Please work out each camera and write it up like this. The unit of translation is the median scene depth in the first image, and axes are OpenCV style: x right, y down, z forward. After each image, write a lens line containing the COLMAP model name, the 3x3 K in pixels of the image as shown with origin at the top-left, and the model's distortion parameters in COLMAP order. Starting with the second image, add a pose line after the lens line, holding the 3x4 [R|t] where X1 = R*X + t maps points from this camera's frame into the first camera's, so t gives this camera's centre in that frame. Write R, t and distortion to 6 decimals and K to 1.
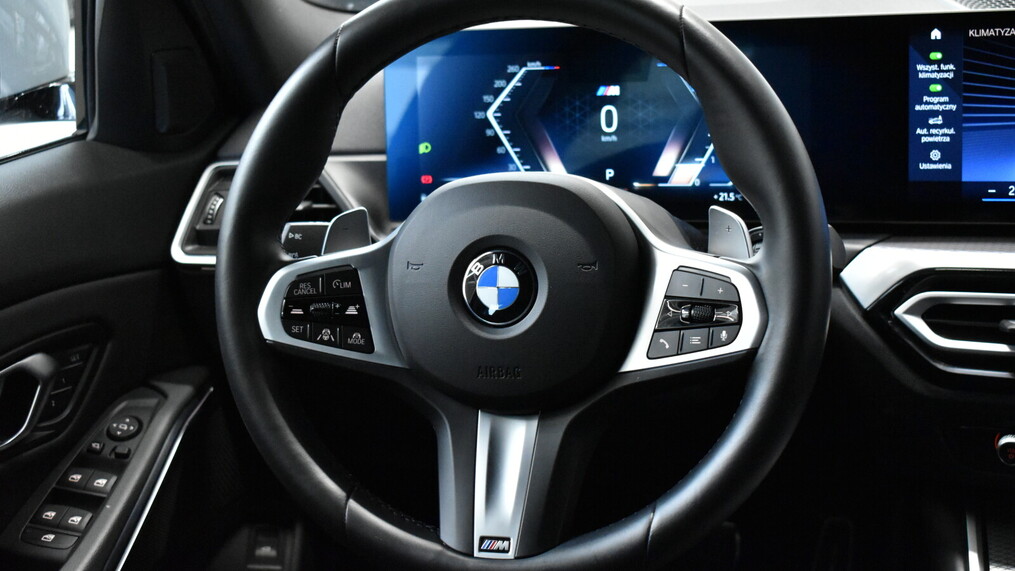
lens RADIAL K [[1676.5, 0, 507.5], [0, 1676.5, 285.5], [0, 0, 1]] dist [-0.036741, 0.071742]
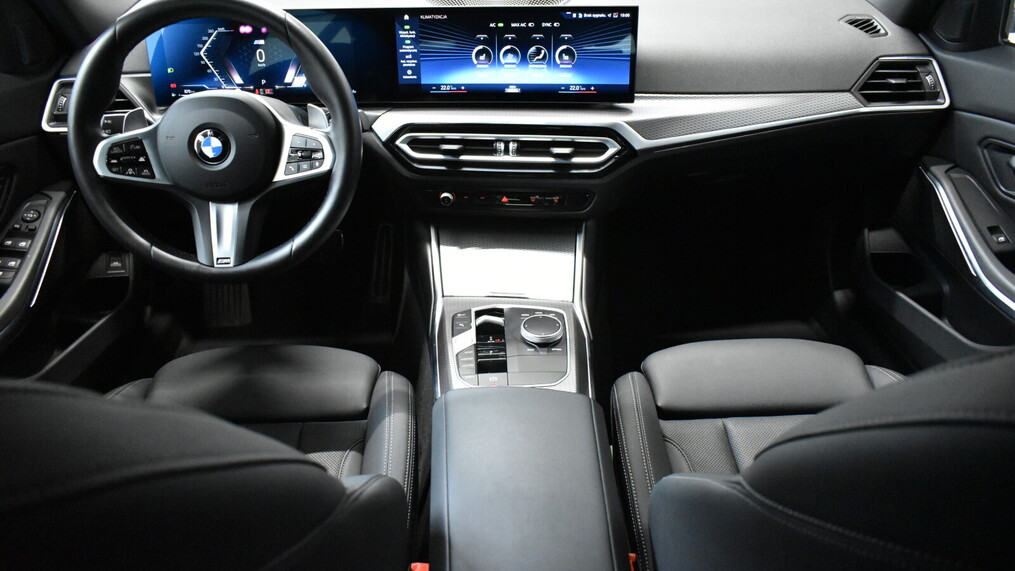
lens RADIAL K [[773.8, 0, 507.5], [0, 773.8, 285.5], [0, 0, 1]] dist [-0.009855, -0.000740]
pose [[0.944407, -0.104355, 0.311778, 0.024522], [0.027809, 0.970247, 0.240514, -0.052819], [-0.327601, -0.218473, 0.919210, -0.100377]]
